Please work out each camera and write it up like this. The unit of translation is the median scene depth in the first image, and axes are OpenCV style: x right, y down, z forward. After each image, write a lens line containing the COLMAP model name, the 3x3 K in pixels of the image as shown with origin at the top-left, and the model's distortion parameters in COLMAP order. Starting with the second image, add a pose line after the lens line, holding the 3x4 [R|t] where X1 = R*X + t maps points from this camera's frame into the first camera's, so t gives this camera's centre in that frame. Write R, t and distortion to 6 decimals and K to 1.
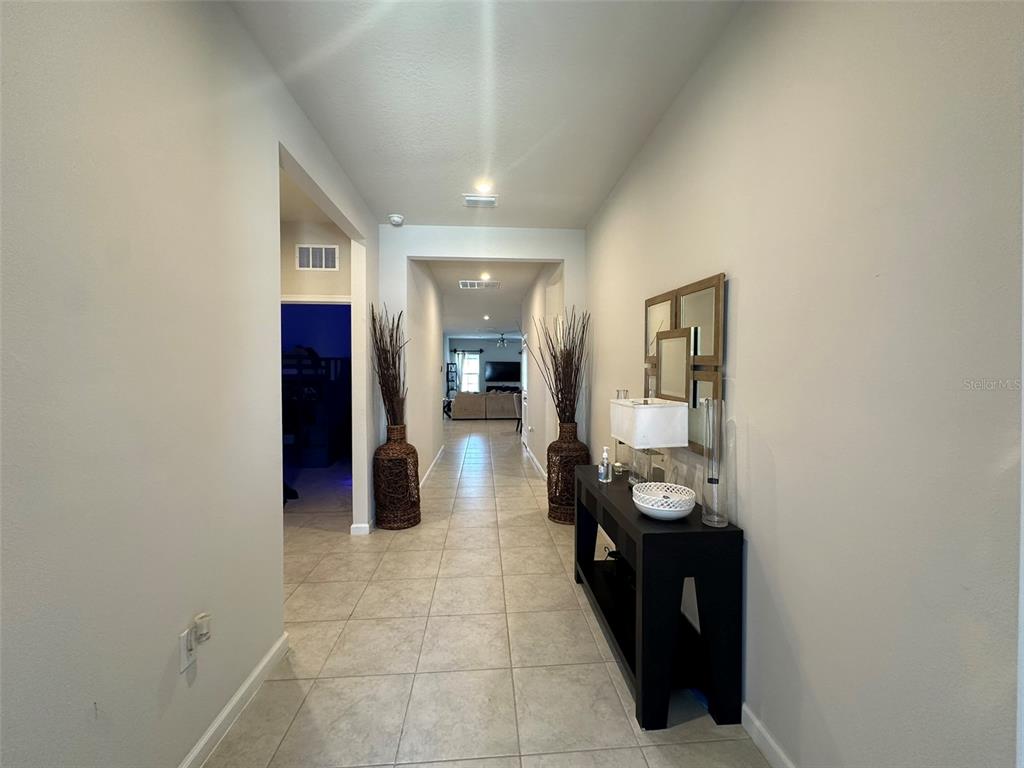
lens RADIAL K [[409.9, 0, 514.3], [0, 409.9, 382.4], [0, 0, 1]] dist [-0.004315, 0.001296]
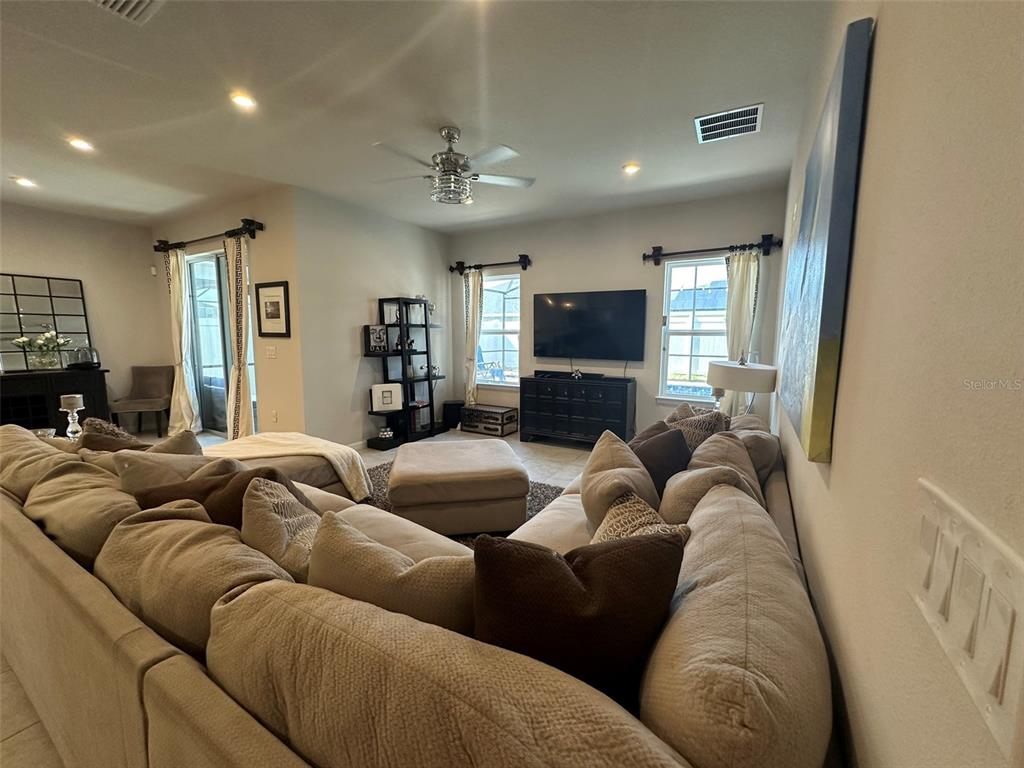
lens RADIAL K [[409.9, 0, 513.5], [0, 409.9, 382.0], [0, 0, 1]] dist [-0.004315, 0.001296]
pose [[0.817181, 0.059800, -0.573271, 0.105891], [-0.012247, 0.996180, 0.086456, -0.009223], [0.576251, -0.063629, 0.814792, 0.729978]]
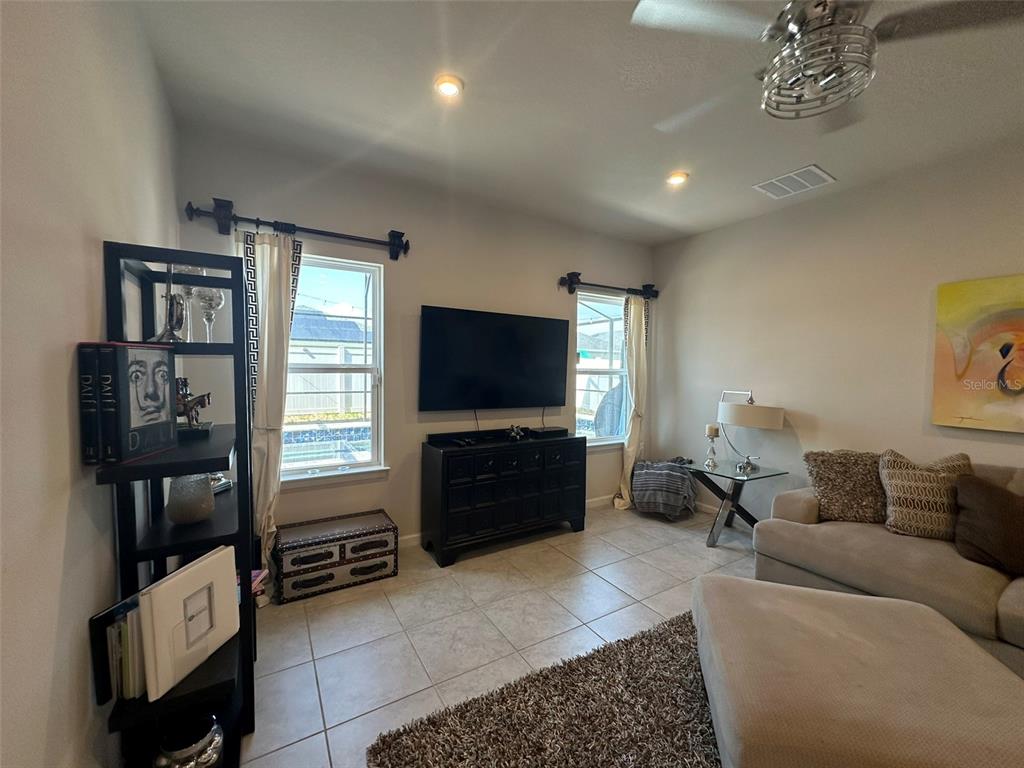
lens RADIAL K [[409.9, 0, 516.6], [0, 409.9, 381.8], [0, 0, 1]] dist [-0.004315, 0.001296]
pose [[0.890228, -0.014168, 0.455296, -0.118208], [0.010233, 0.999886, 0.011106, -0.016804], [-0.455401, -0.005228, 0.890271, 0.819062]]
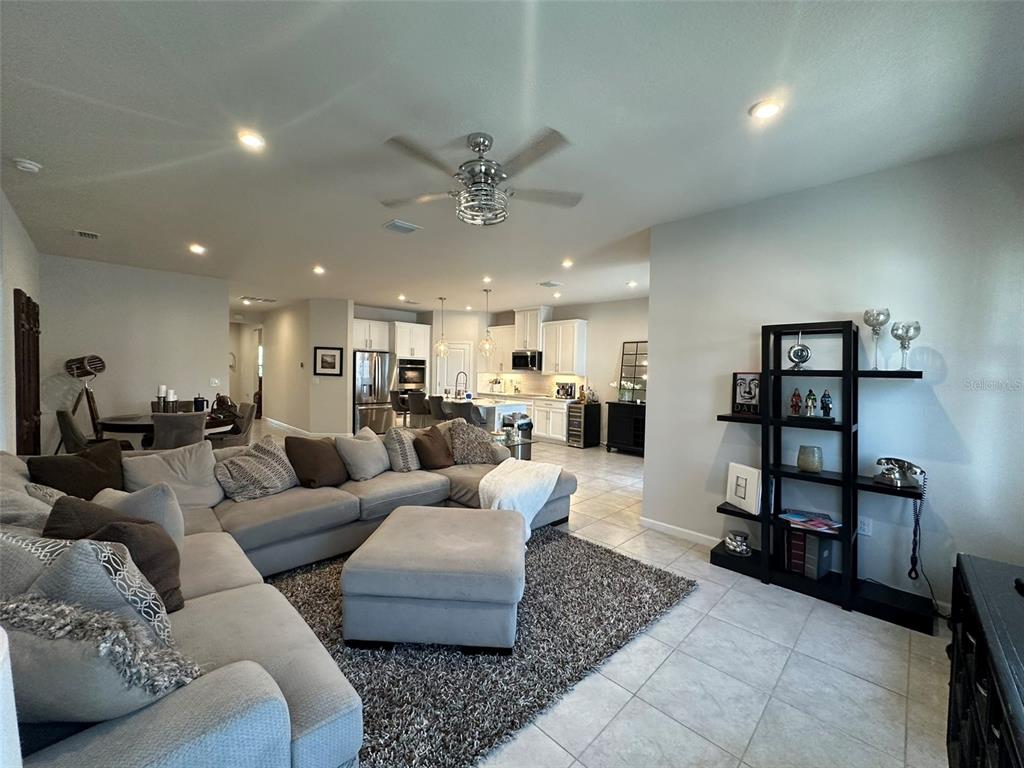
lens RADIAL K [[409.9, 0, 512.0], [0, 409.9, 380.5], [0, 0, 1]] dist [-0.004315, 0.001296]
pose [[-0.759660, -0.009558, -0.650250, 0.061415], [-0.046544, 0.998127, 0.039704, -0.022025], [0.648652, 0.060427, -0.758682, 0.987645]]
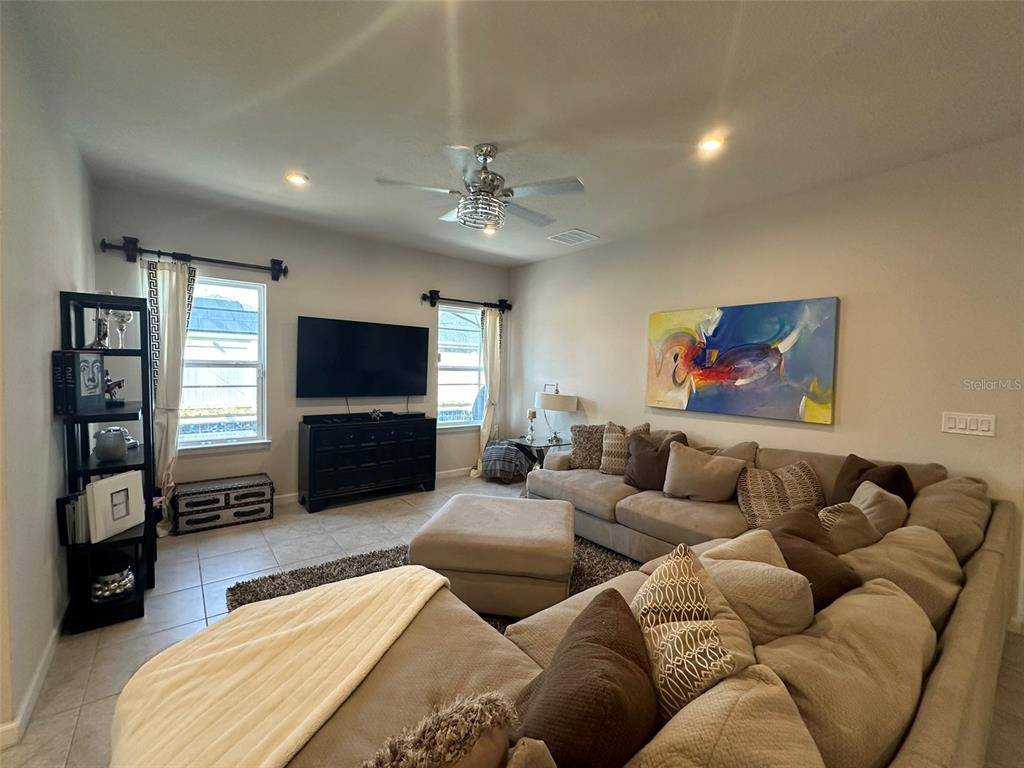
lens RADIAL K [[425.7, 0, 513.7], [0, 425.7, 382.0], [0, 0, 1]] dist [-0.000110, 0.000567]
pose [[0.827536, -0.012190, 0.561280, -0.107491], [0.001340, 0.999804, 0.019738, -0.015828], [-0.561411, -0.015581, 0.827390, 0.723171]]
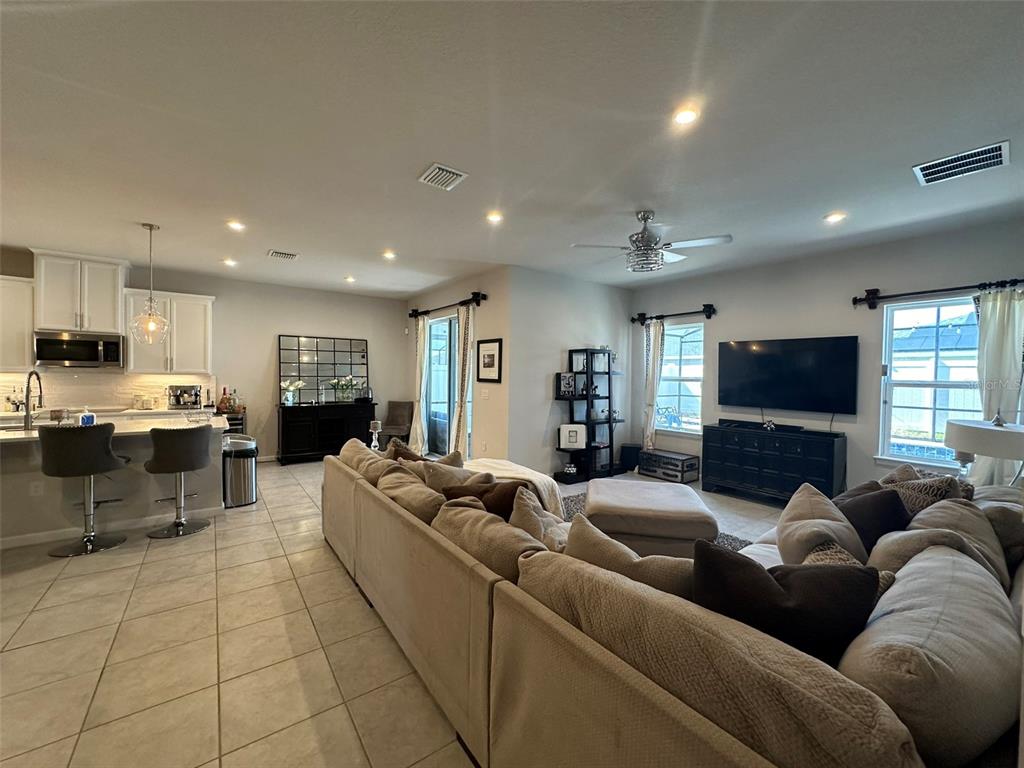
lens RADIAL K [[409.9, 0, 514.1], [0, 409.9, 382.5], [0, 0, 1]] dist [-0.004315, 0.001296]
pose [[0.527994, 0.013249, -0.849145, 0.118736], [-0.031875, 0.999483, -0.004225, -0.012370], [0.848650, 0.029297, 0.528143, 0.700602]]
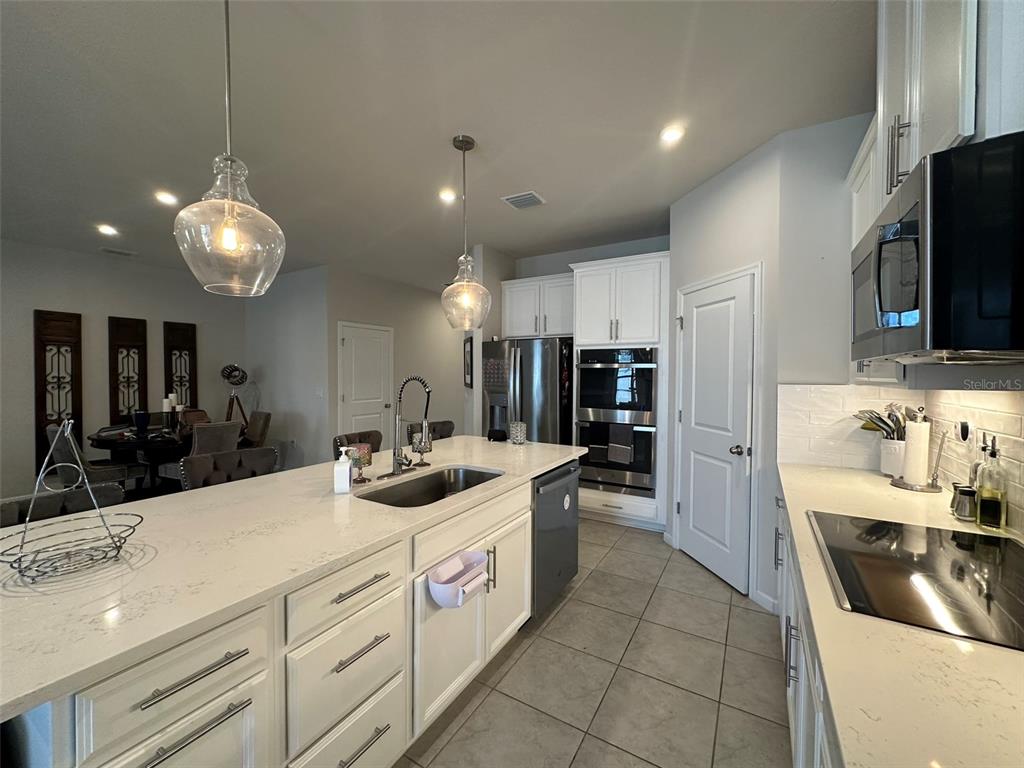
lens RADIAL K [[409.9, 0, 517.6], [0, 409.9, 382.5], [0, 0, 1]] dist [-0.004315, 0.001296]
pose [[-0.822241, -0.027681, 0.568466, -0.289834], [-0.001218, 0.998900, 0.046878, -0.014329], [-0.569138, 0.037853, -0.821370, 0.679517]]
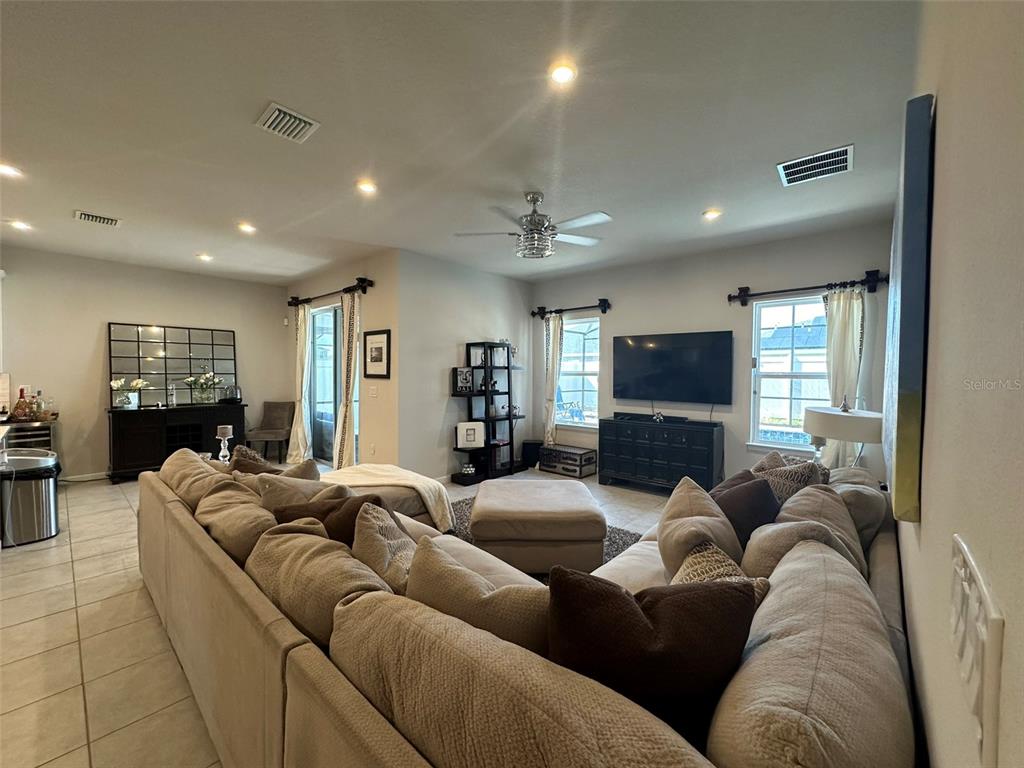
lens RADIAL K [[409.9, 0, 513.7], [0, 409.9, 382.4], [0, 0, 1]] dist [-0.004315, 0.001296]
pose [[0.691364, 0.010691, -0.722428, 0.111403], [-0.019746, 0.999797, -0.004101, -0.011021], [0.722237, 0.017100, 0.691434, 0.723833]]
